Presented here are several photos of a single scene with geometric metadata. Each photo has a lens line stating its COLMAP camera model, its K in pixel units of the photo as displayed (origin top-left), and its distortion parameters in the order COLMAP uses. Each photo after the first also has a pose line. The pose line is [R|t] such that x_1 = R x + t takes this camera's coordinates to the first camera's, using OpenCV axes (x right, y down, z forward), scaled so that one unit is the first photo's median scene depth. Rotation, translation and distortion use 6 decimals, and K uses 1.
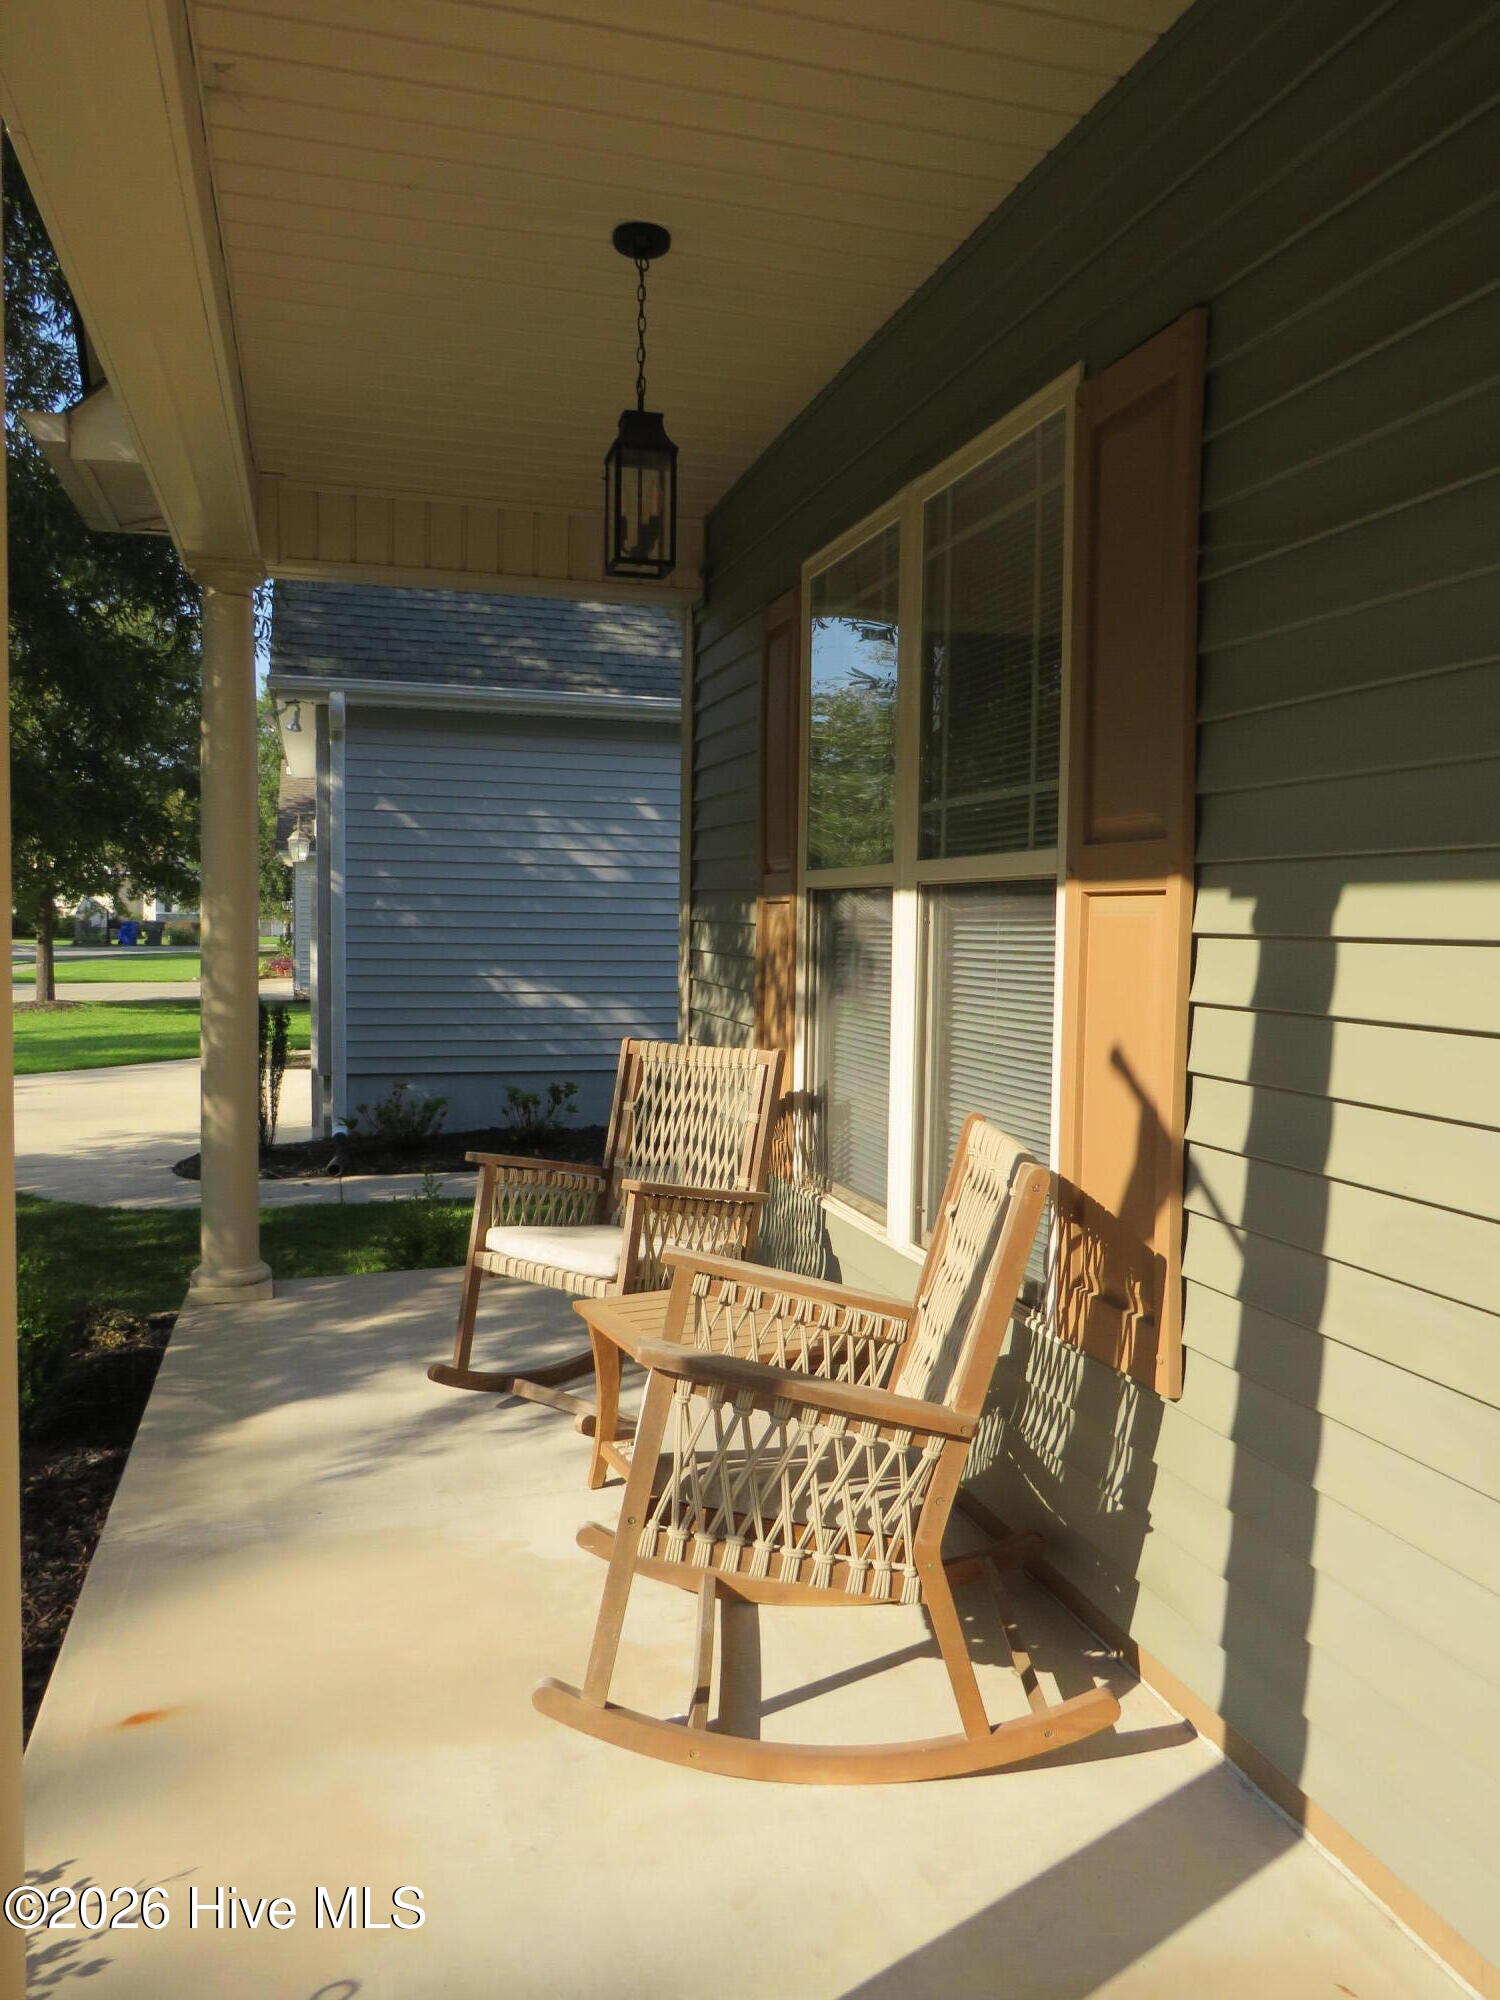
lens RADIAL K [[1417.9, 0, 745.9], [0, 1417.9, 997.6], [0, 0, 1]] dist [-0.042544, 0.017956]
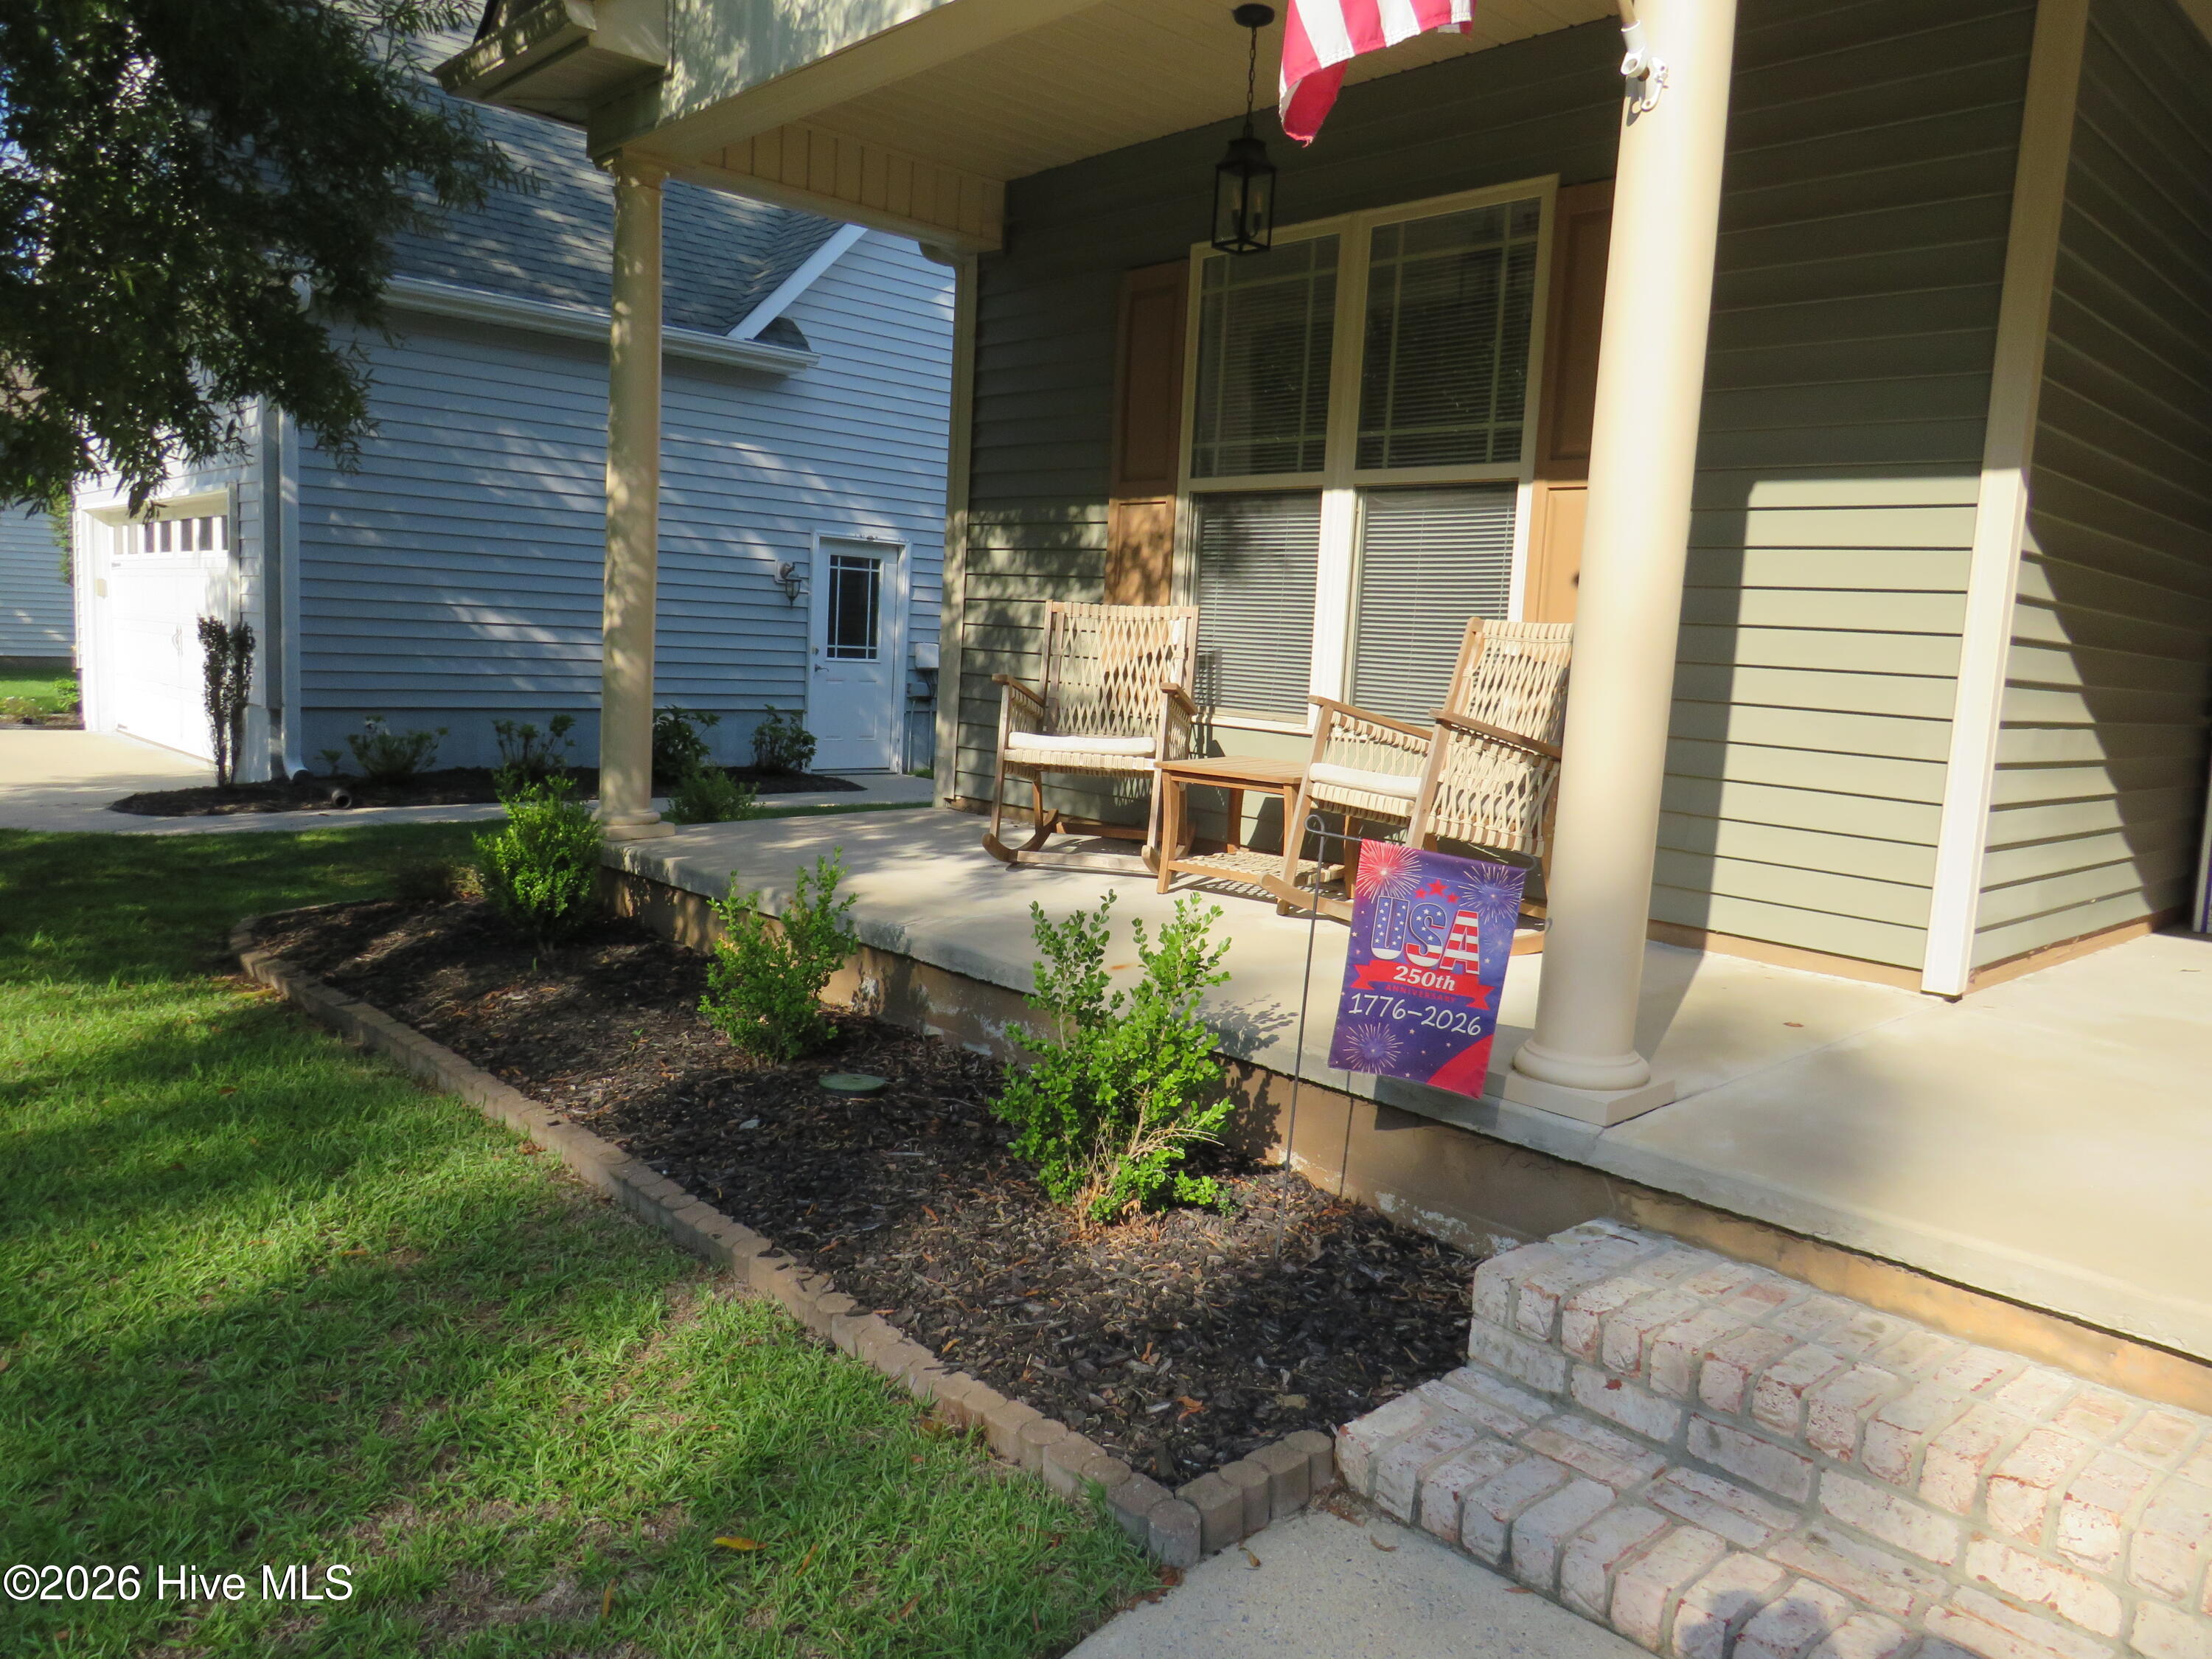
lens RADIAL K [[1568.2, 0, 1097.5], [0, 1568.2, 828.2], [0, 0, 1]] dist [-0.042544, 0.017956]
pose [[0.896988, -0.019016, 0.441646, -0.536902], [-0.015776, 0.997061, 0.074972, 0.100436], [-0.441774, -0.074217, 0.894051, -0.238586]]
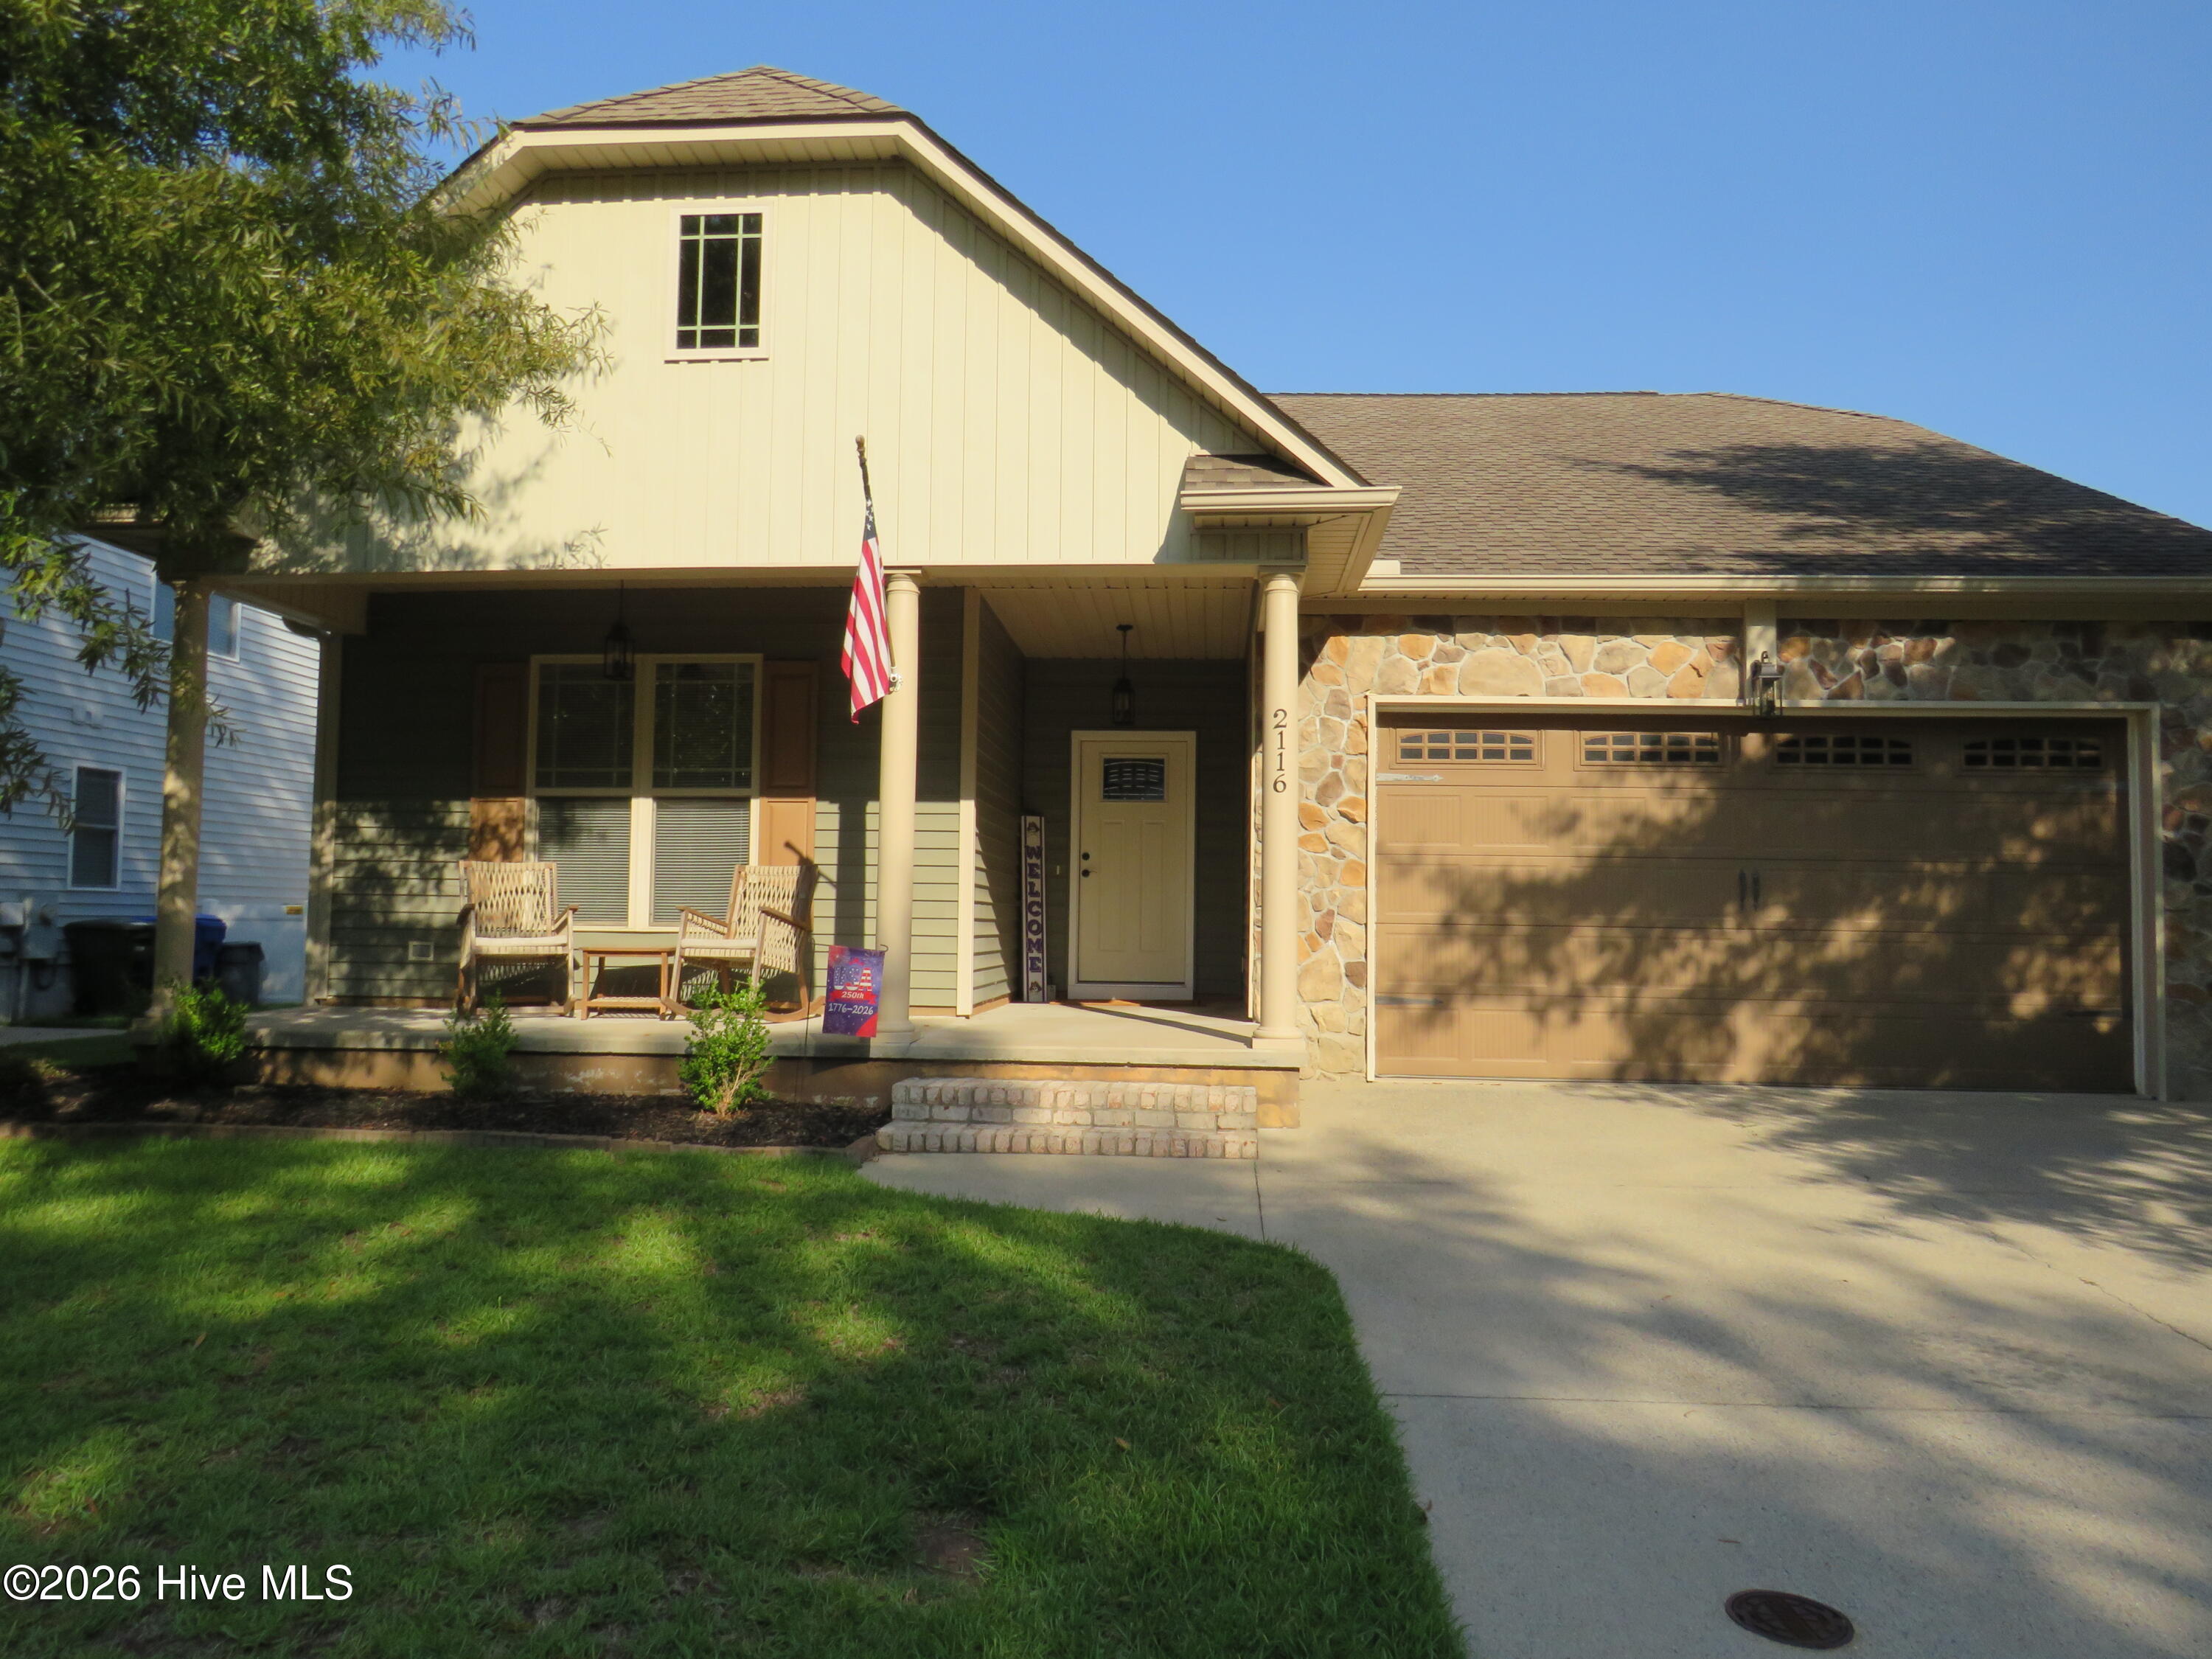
lens RADIAL K [[1568.2, 0, 1108.1], [0, 1568.2, 833.5], [0, 0, 1]] dist [-0.042544, 0.017956]
pose [[0.354648, 0.043536, 0.933986, -1.528521], [0.048443, 0.996718, -0.064855, 0.148409], [-0.933744, 0.068246, 0.351375, -0.576497]]
